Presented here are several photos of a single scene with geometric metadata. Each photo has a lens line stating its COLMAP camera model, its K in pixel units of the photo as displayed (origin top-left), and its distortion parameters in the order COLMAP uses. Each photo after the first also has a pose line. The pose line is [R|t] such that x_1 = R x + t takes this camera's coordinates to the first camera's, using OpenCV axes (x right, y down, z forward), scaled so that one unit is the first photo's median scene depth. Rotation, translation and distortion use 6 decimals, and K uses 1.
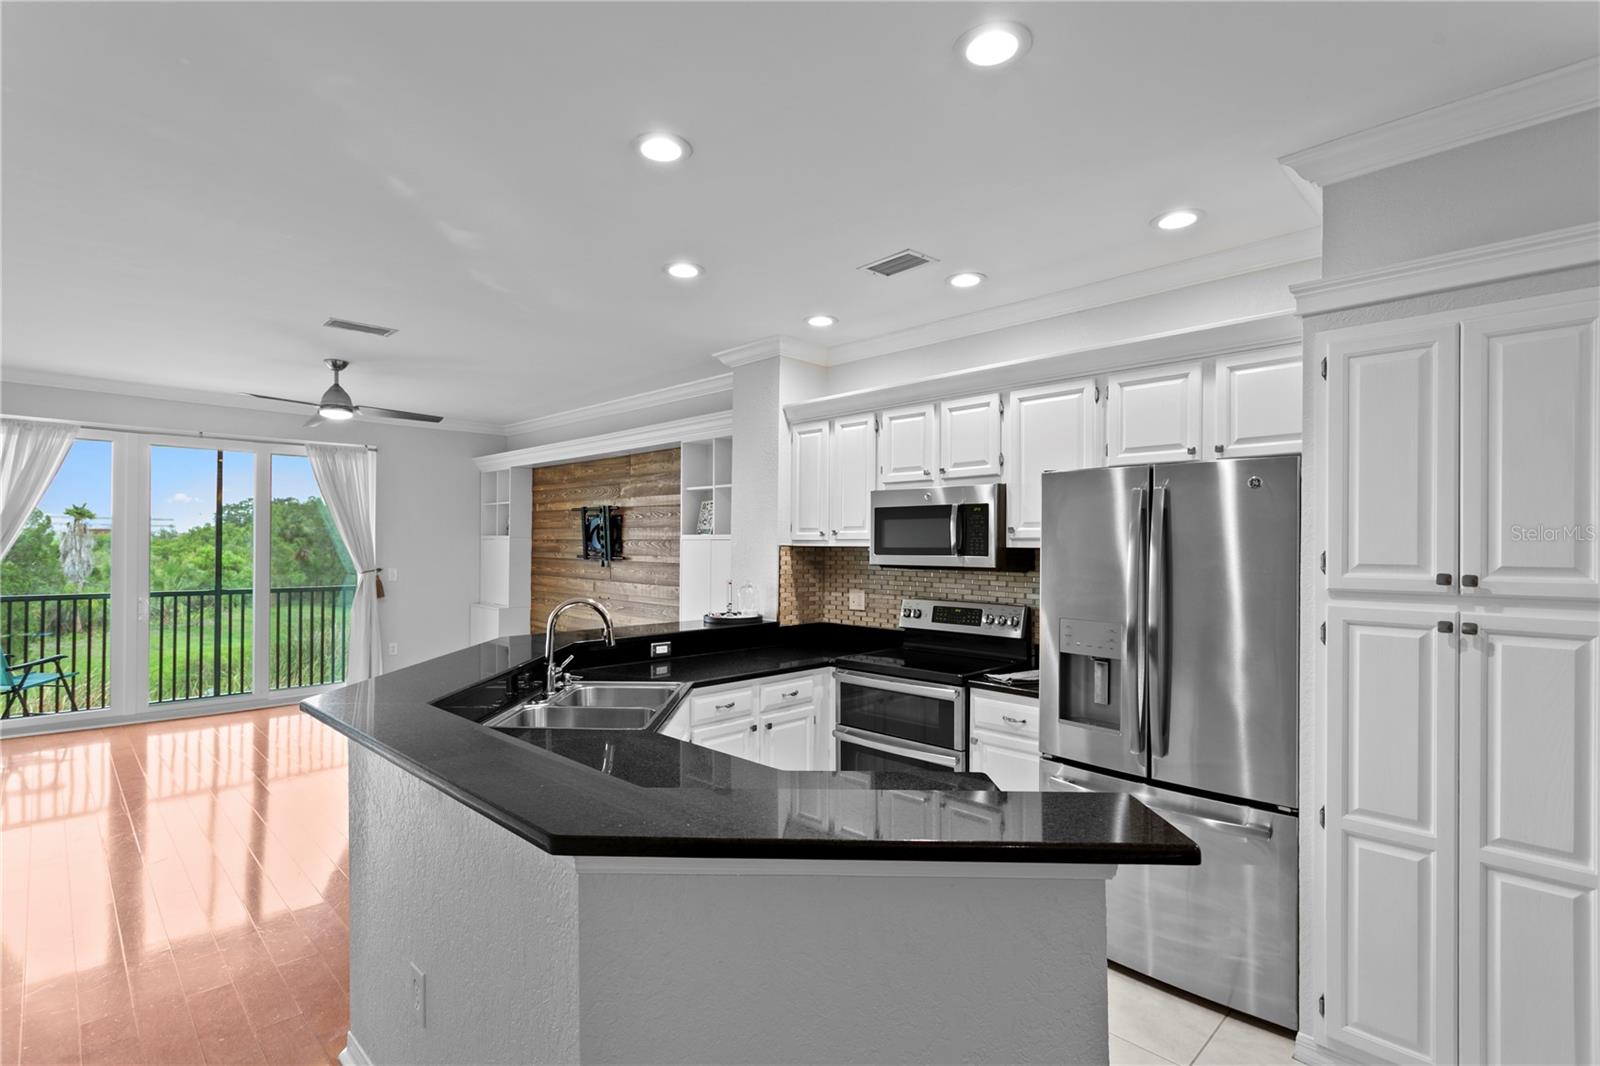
lens RADIAL K [[757.6, 0, 800.0], [0, 757.6, 533.0], [0, 0, 1]] dist [0.000731, 0.000926]
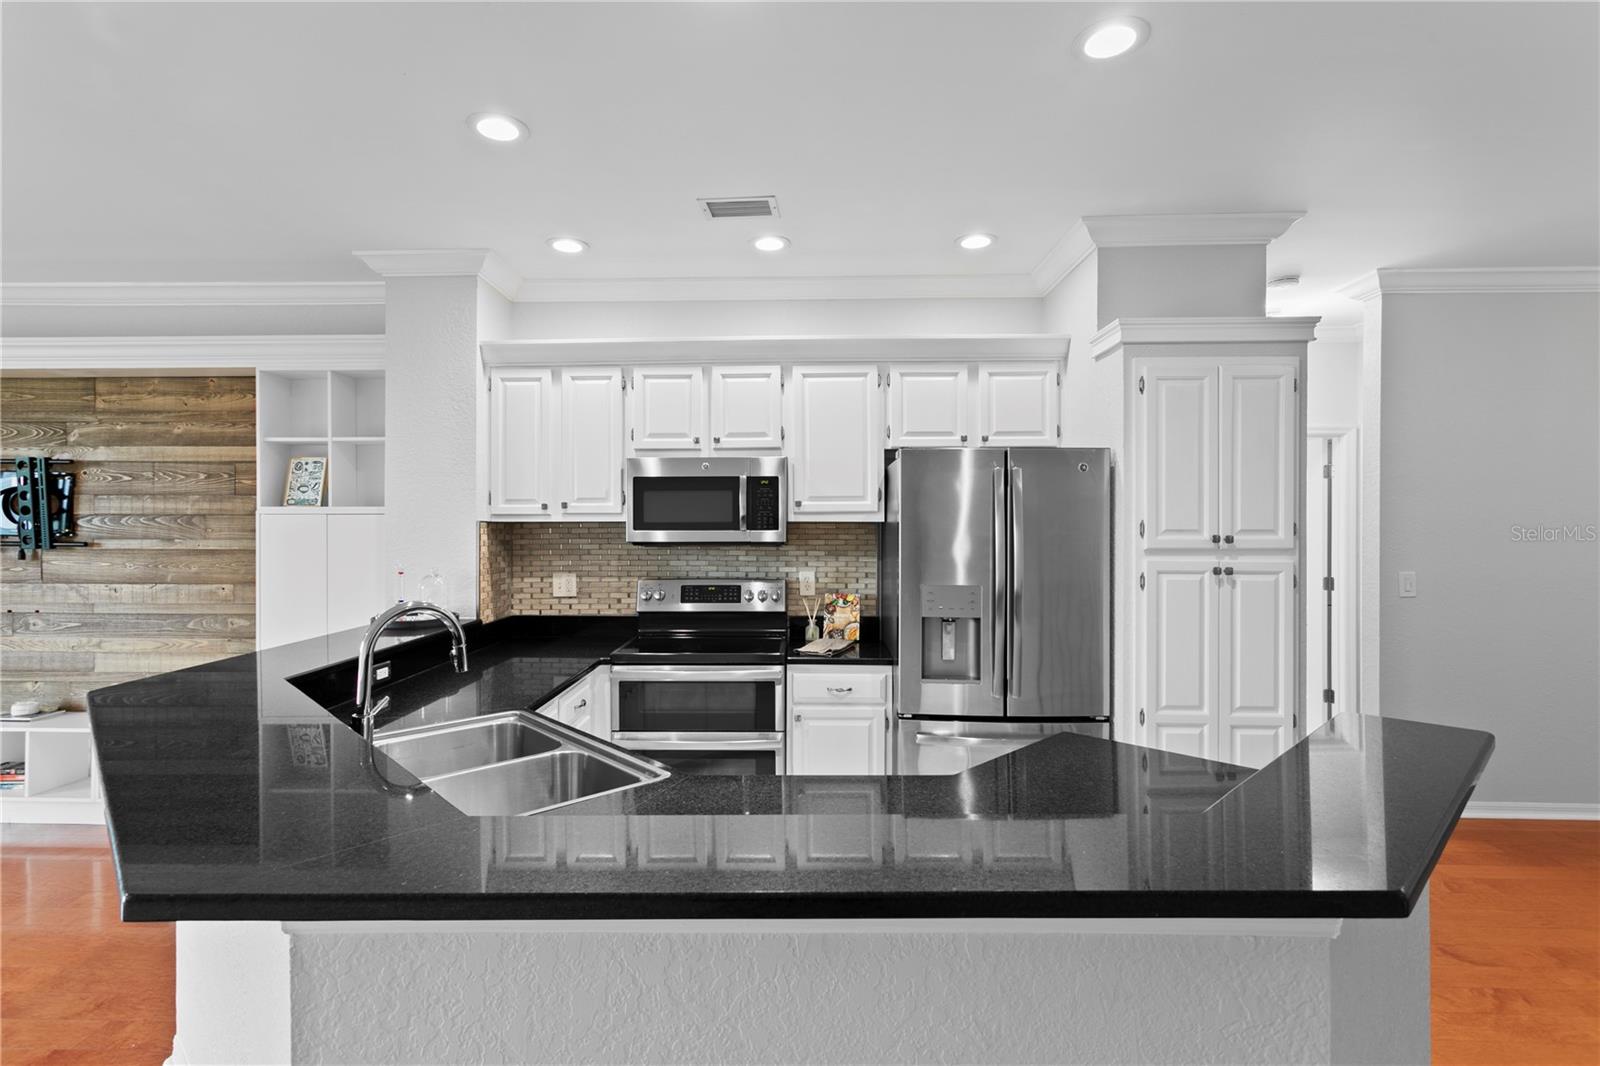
lens RADIAL K [[756.6, 0, 769.9], [0, 756.6, 518.2], [0, 0, 1]] dist [-0.001975, 0.000764]
pose [[0.722195, -0.000106, 0.691690, -0.370849], [-0.005398, 0.999969, 0.005789, 0.007996], [-0.691669, -0.007915, 0.722172, 0.250413]]
